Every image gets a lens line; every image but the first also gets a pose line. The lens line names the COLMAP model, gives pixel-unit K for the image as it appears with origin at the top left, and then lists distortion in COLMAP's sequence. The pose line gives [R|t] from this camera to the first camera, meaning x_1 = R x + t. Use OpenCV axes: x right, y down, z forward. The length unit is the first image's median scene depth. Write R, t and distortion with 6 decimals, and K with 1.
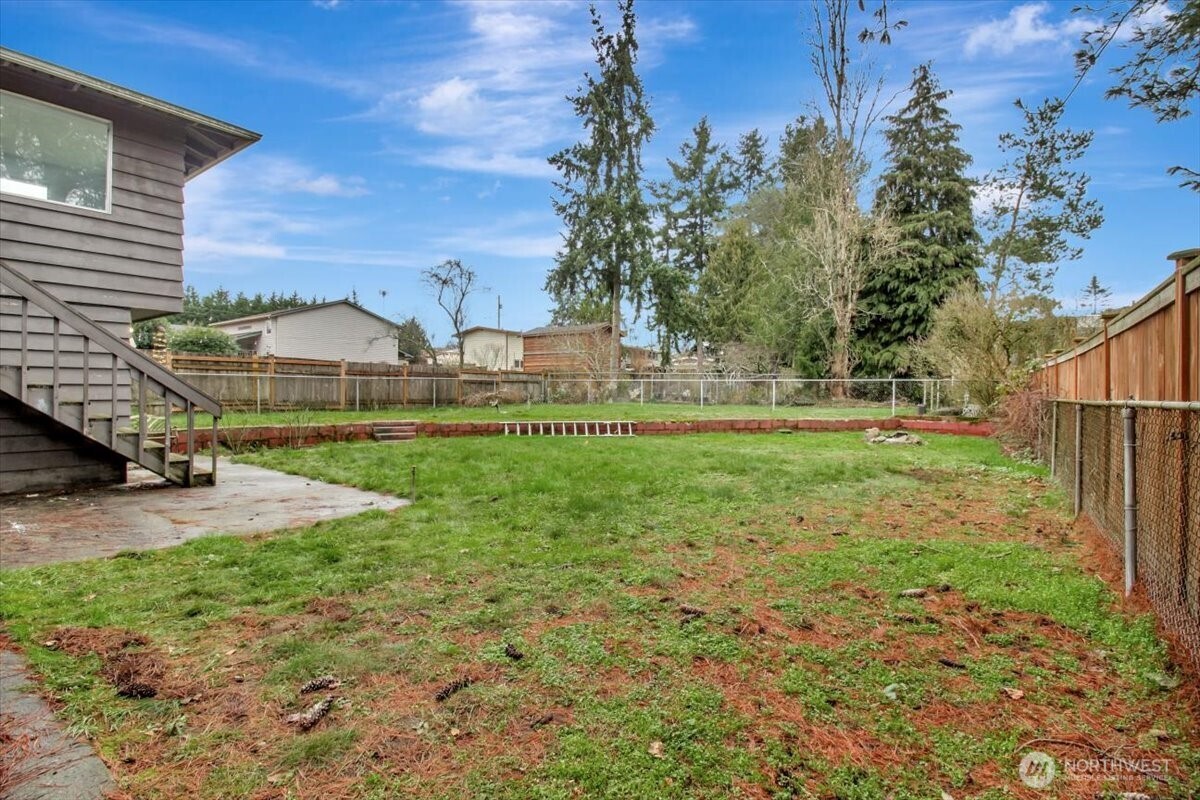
lens RADIAL K [[546.2, 0, 601.8], [0, 546.2, 394.0], [0, 0, 1]] dist [0.020986, -0.022404]
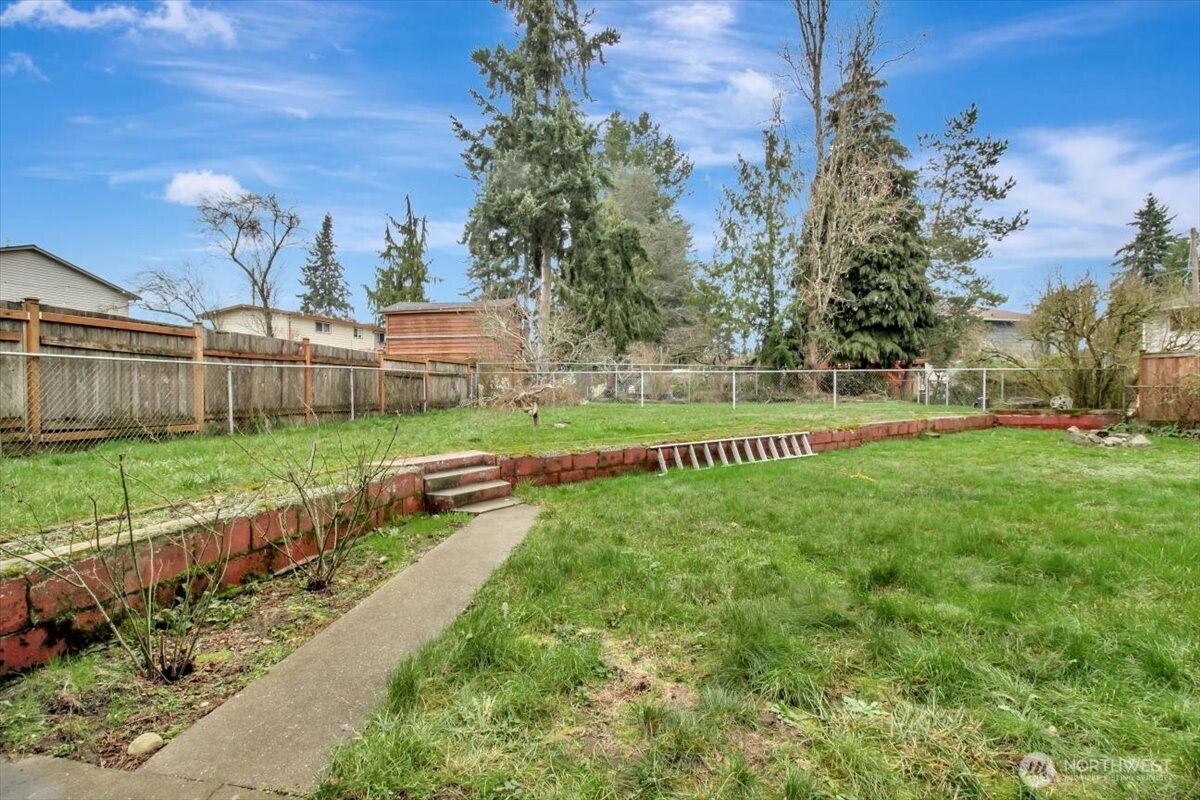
lens RADIAL K [[546.2, 0, 601.8], [0, 546.2, 394.0], [0, 0, 1]] dist [0.020986, -0.022404]
pose [[0.907979, -0.016881, 0.418675, -0.280619], [0.014849, 0.999857, 0.008112, -0.002082], [-0.418752, -0.001149, 0.908100, 0.343355]]
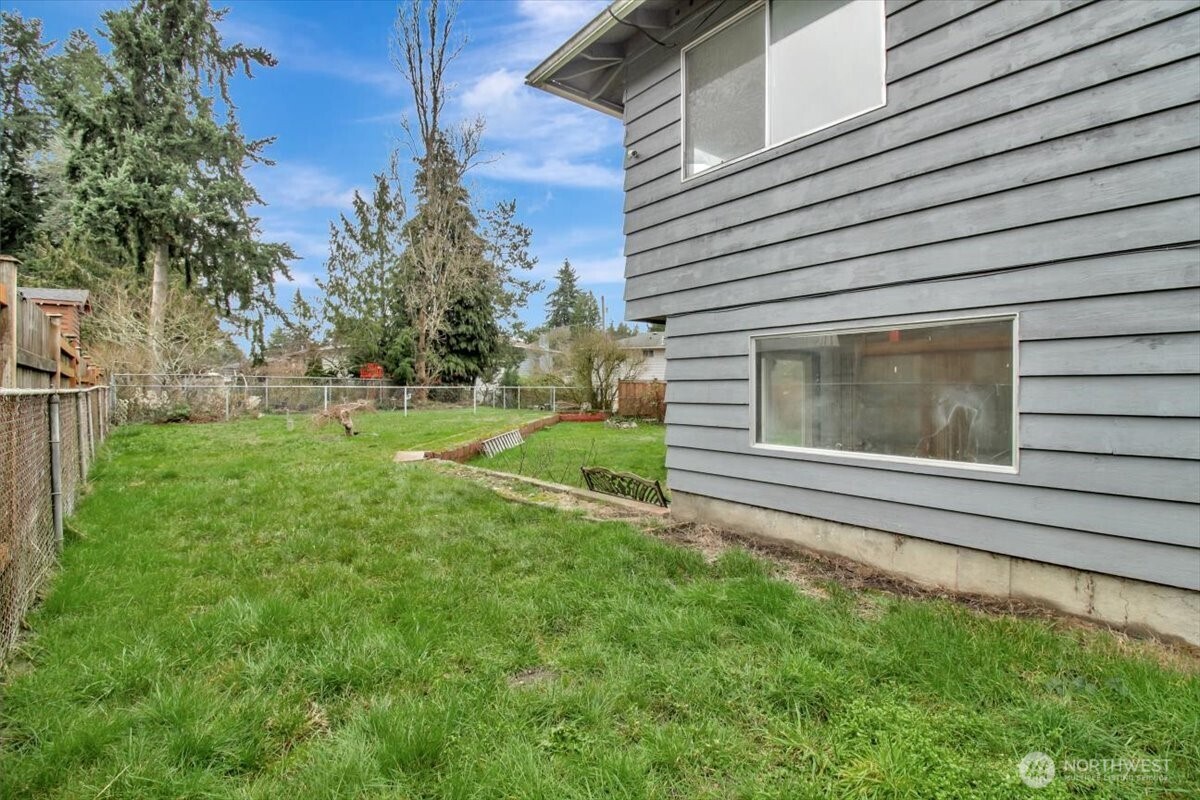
lens RADIAL K [[574.0, 0, 593.6], [0, 574.0, 389.8], [0, 0, 1]] dist [-0.002989, -0.008673]
pose [[0.268067, -0.010692, 0.963341, -0.651104], [0.011537, 0.999902, 0.007888, -0.022145], [-0.963331, 0.008999, 0.268164, 0.367844]]
